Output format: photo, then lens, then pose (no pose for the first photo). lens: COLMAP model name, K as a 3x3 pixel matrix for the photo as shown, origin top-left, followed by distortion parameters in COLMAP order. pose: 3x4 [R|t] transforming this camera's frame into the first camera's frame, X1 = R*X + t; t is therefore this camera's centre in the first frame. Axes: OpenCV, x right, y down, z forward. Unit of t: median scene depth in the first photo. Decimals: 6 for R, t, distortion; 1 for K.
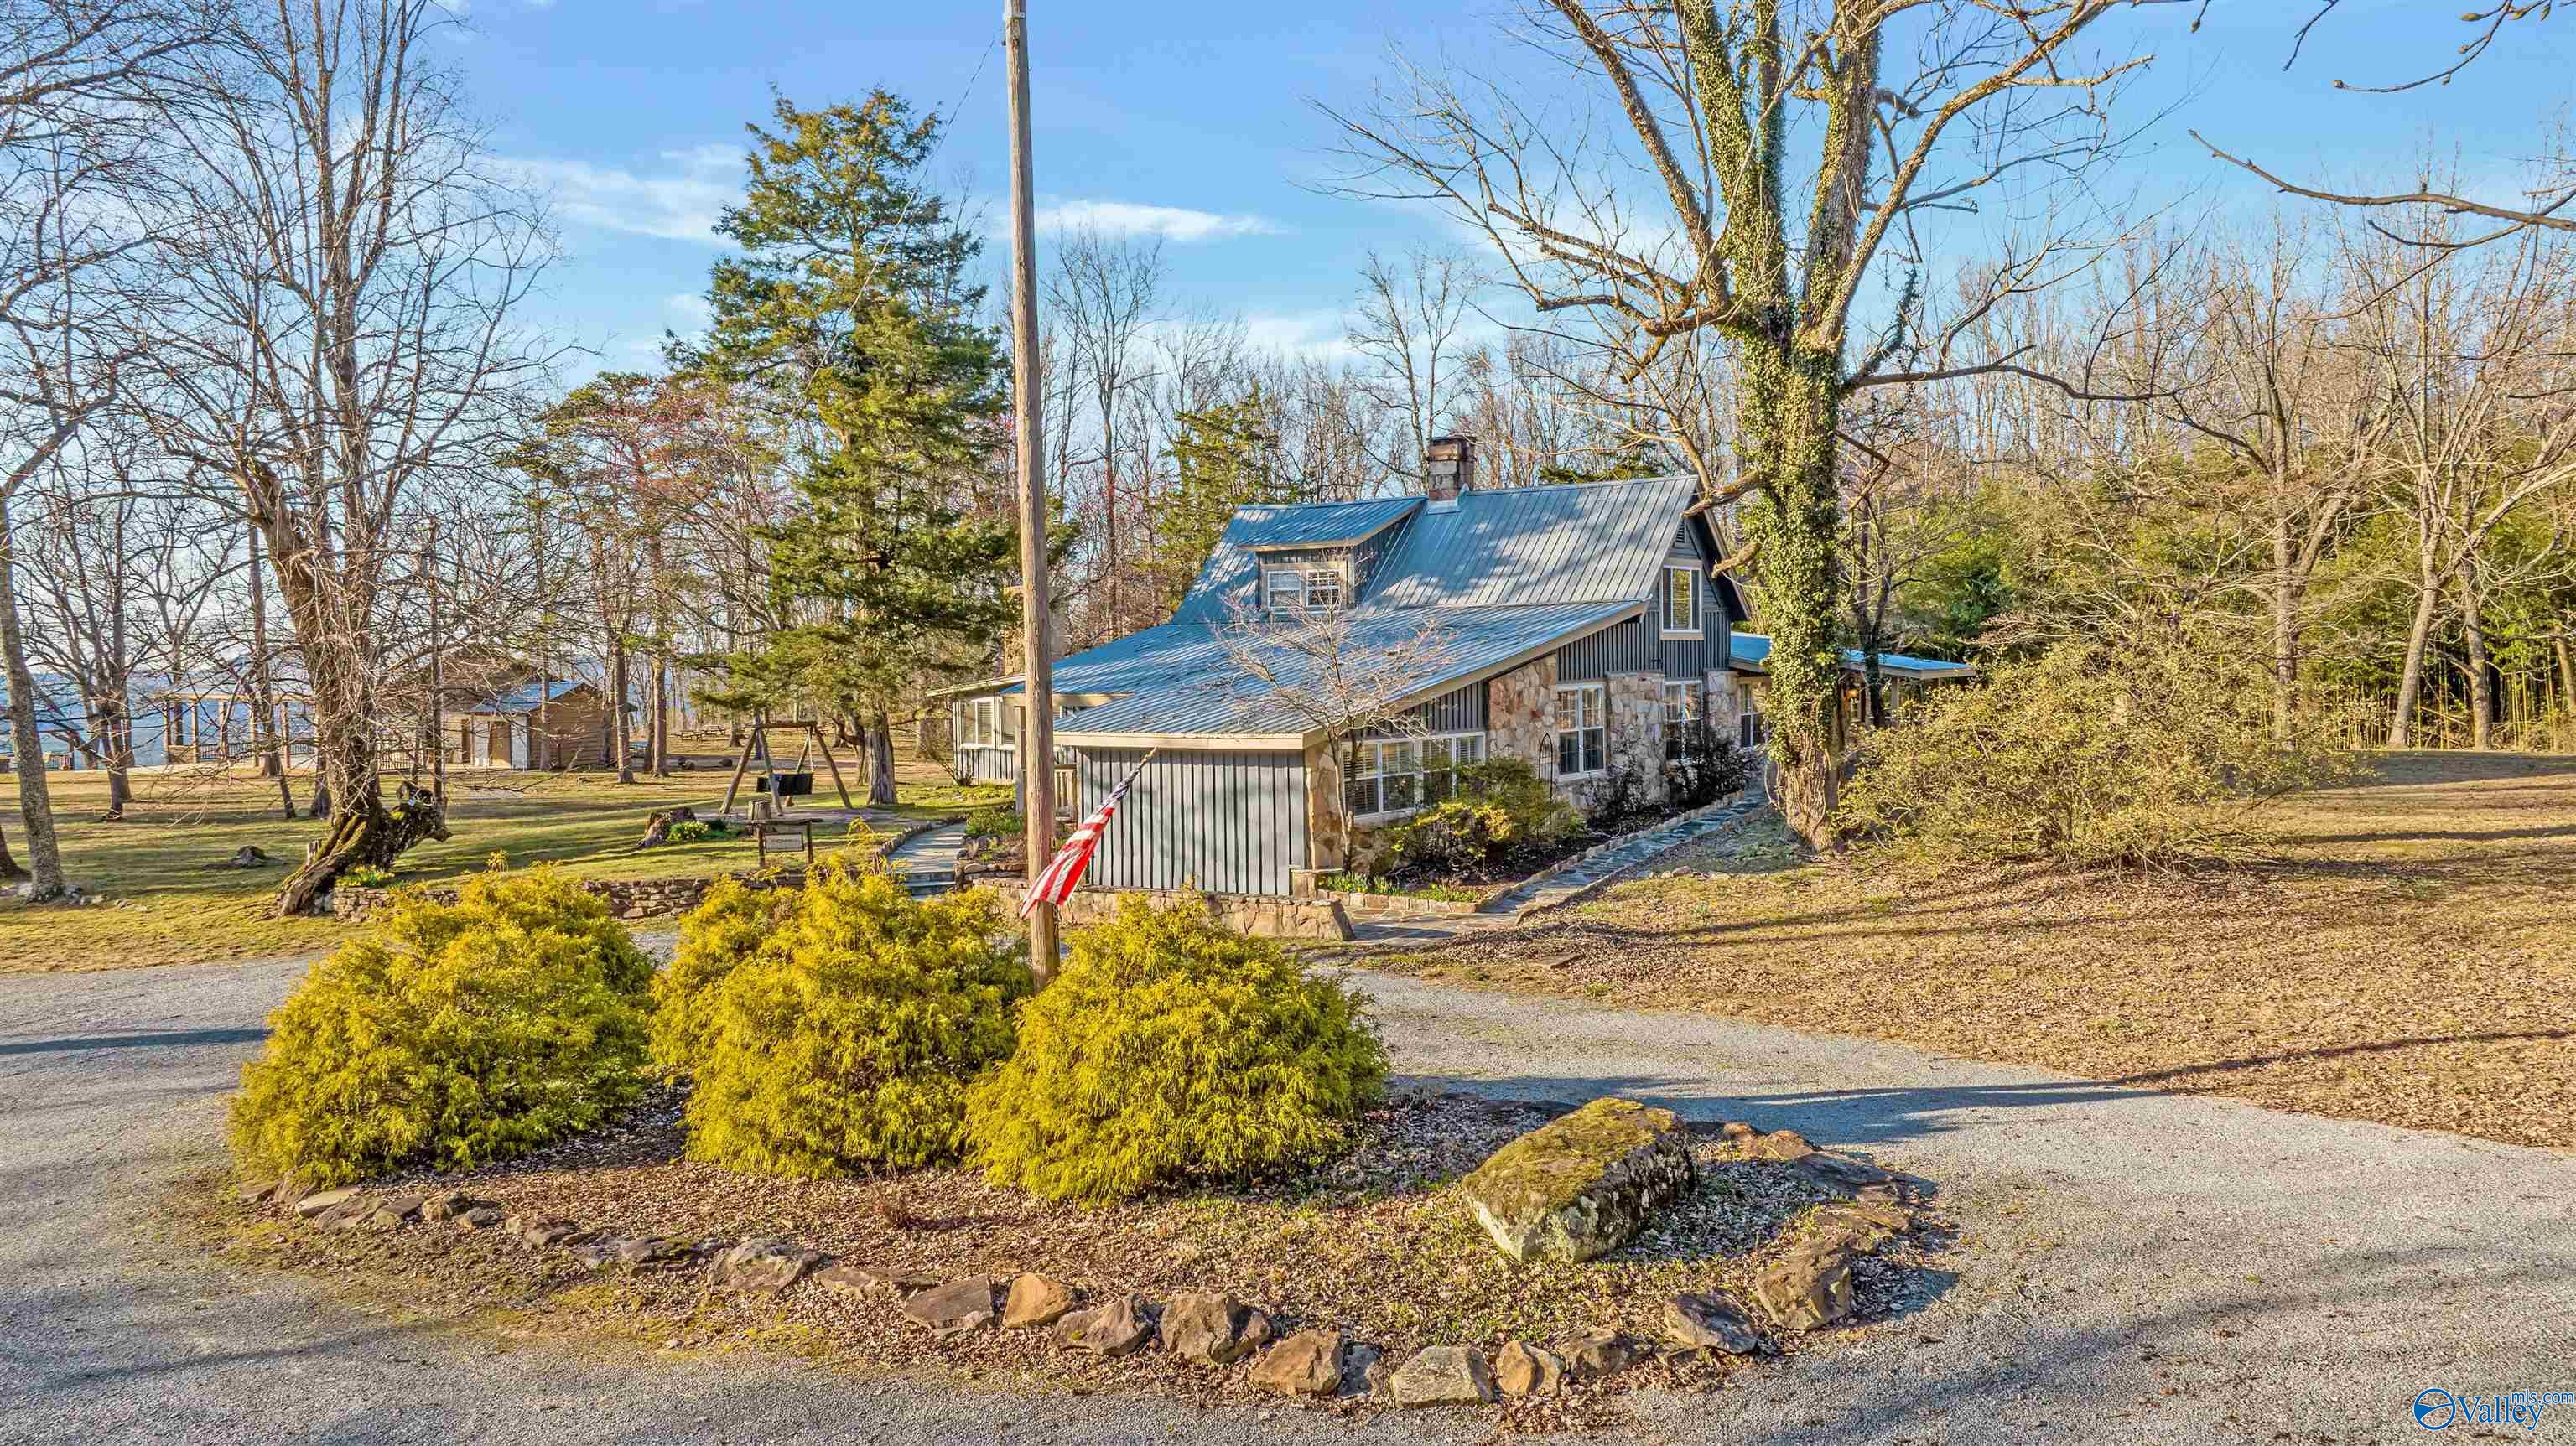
lens RADIAL K [[1826.5, 0, 1288.0], [0, 1826.5, 723.0], [0, 0, 1]] dist [-0.036072, -0.004476]
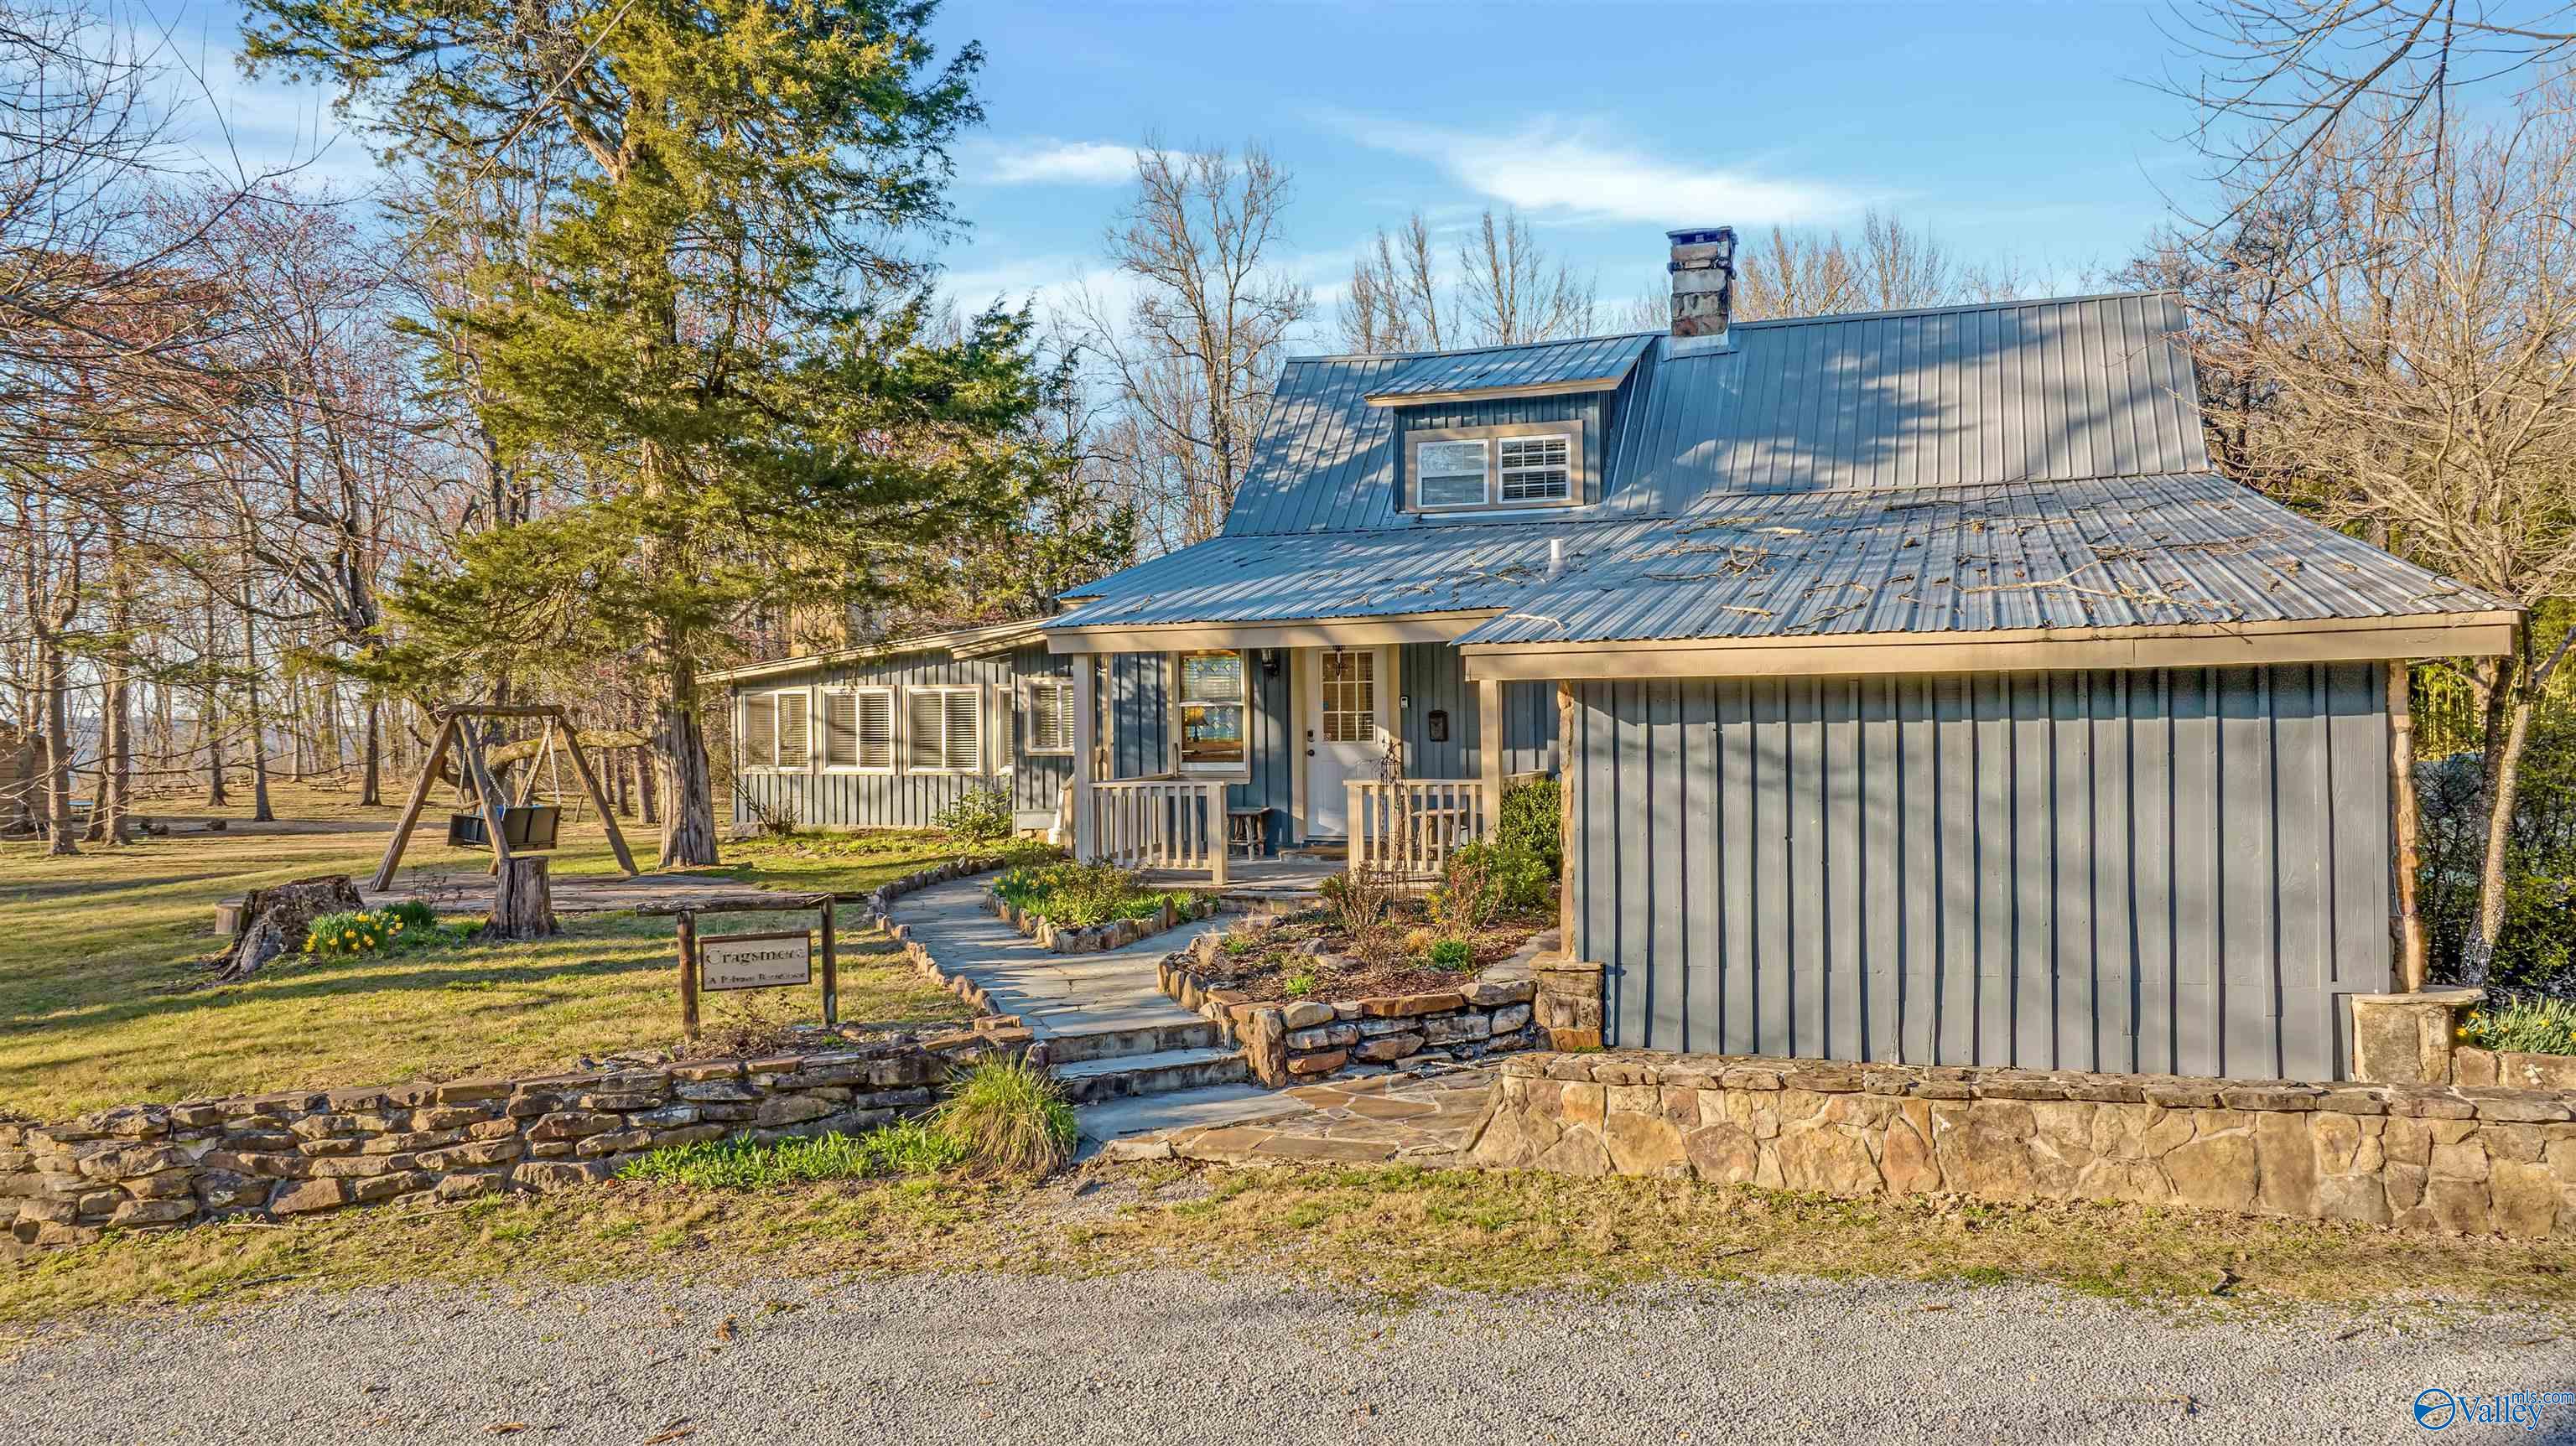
lens RADIAL K [[1823.5, 0, 1288.0], [0, 1823.5, 723.0], [0, 0, 1]] dist [-0.012708, -0.011992]
pose [[0.966136, -0.000083, 0.258032, -0.220504], [0.009299, 0.999362, -0.034496, 0.026373], [-0.257865, 0.035728, 0.965520, 0.514449]]
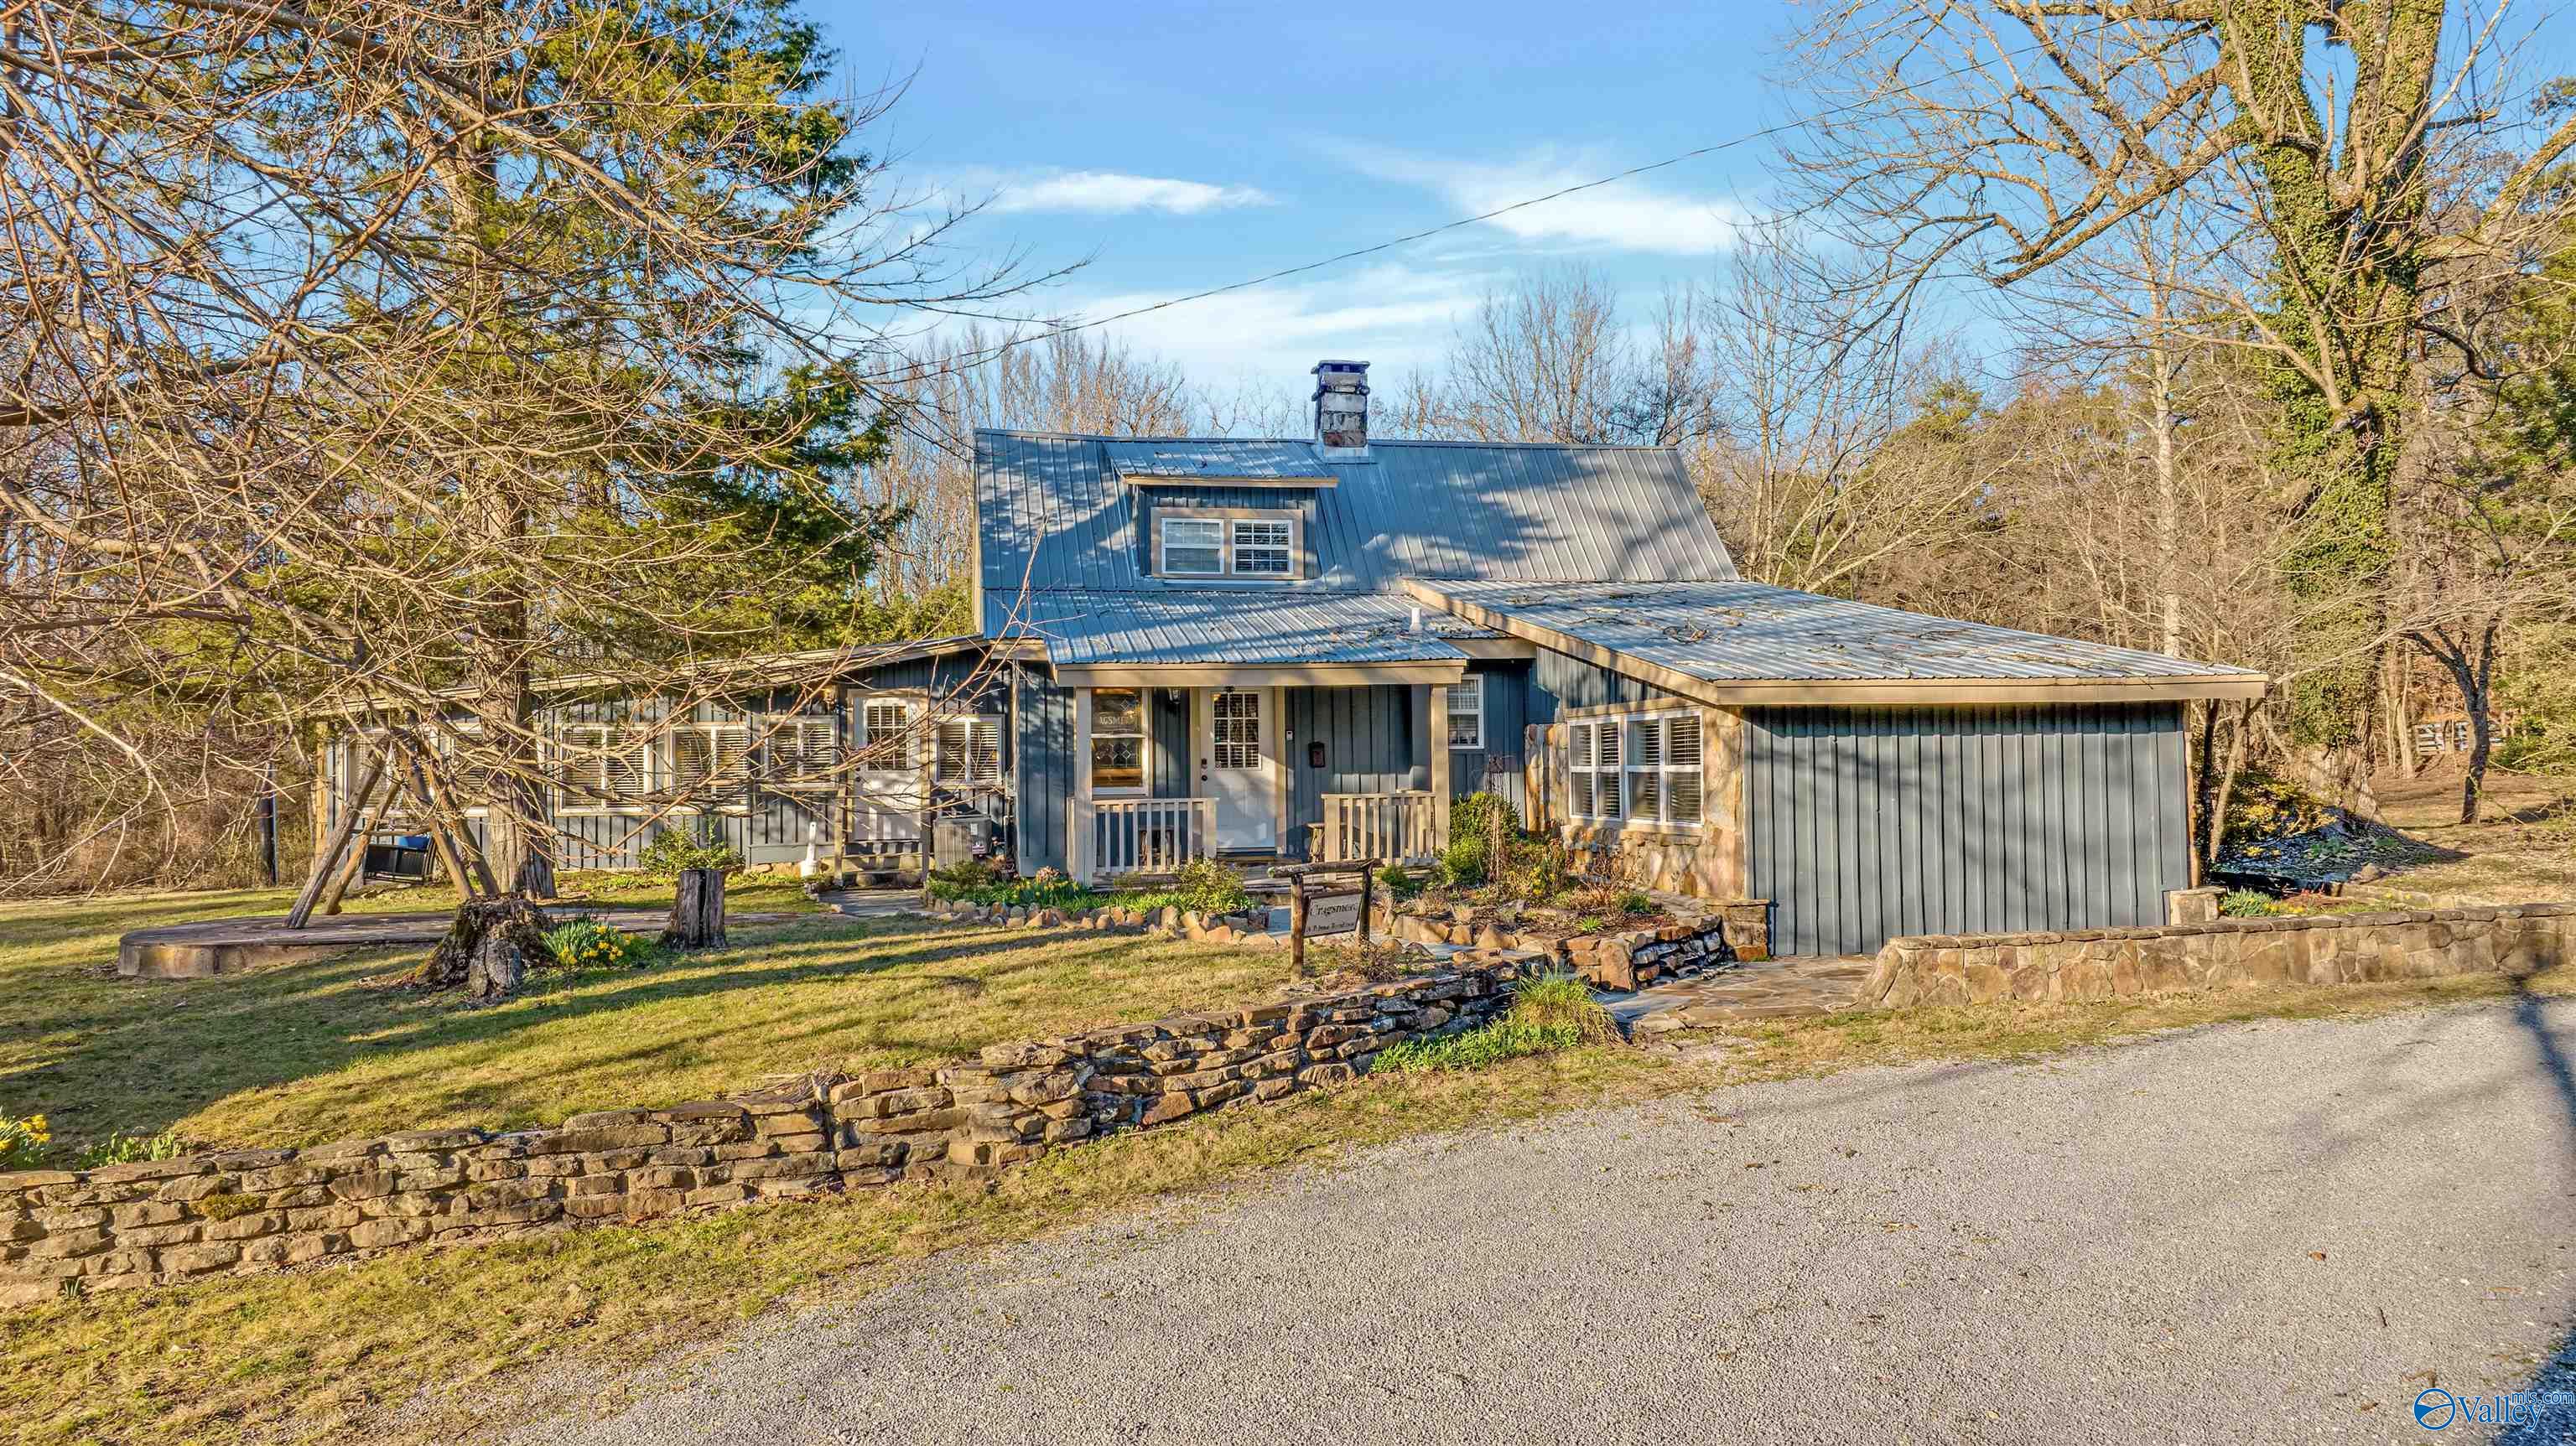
lens RADIAL K [[1826.5, 0, 1288.0], [0, 1826.5, 723.0], [0, 0, 1]] dist [-0.036072, -0.004476]
pose [[0.703976, 0.023931, 0.709821, -0.500520], [0.028526, 0.997673, -0.061926, 0.037524], [-0.709651, 0.063843, 0.701655, 0.562509]]
